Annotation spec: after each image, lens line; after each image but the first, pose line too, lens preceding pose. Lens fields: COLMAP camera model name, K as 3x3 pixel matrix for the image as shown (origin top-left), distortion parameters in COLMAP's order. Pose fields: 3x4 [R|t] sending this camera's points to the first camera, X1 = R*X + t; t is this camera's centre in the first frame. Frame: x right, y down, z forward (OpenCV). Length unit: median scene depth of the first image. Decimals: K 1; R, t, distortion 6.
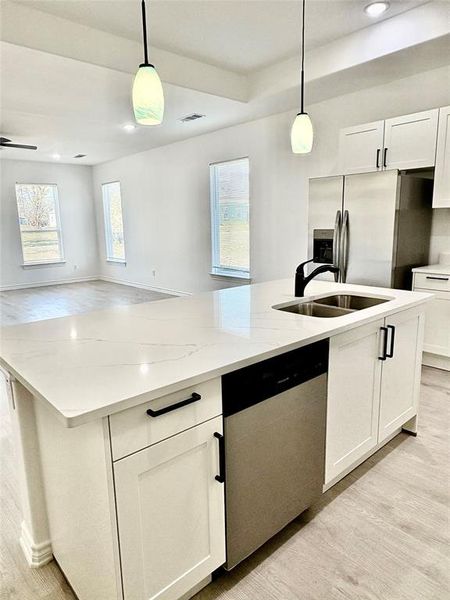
lens RADIAL K [[395.9, 0, 225.1], [0, 395.9, 299.2], [0, 0, 1]] dist [-0.005409, 0.005703]
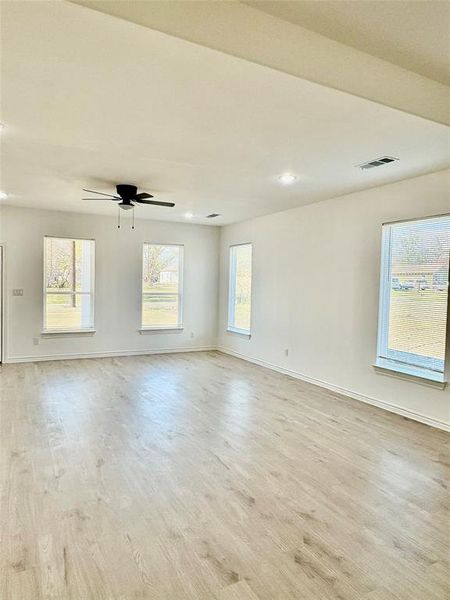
lens RADIAL K [[396.0, 0, 222.2], [0, 396.0, 299.7], [0, 0, 1]] dist [-0.005208, 0.002711]
pose [[0.967292, 0.052815, -0.248108, -0.225981], [-0.089571, 0.986195, -0.139274, -0.095802], [0.237327, 0.156942, 0.958668, 0.334413]]
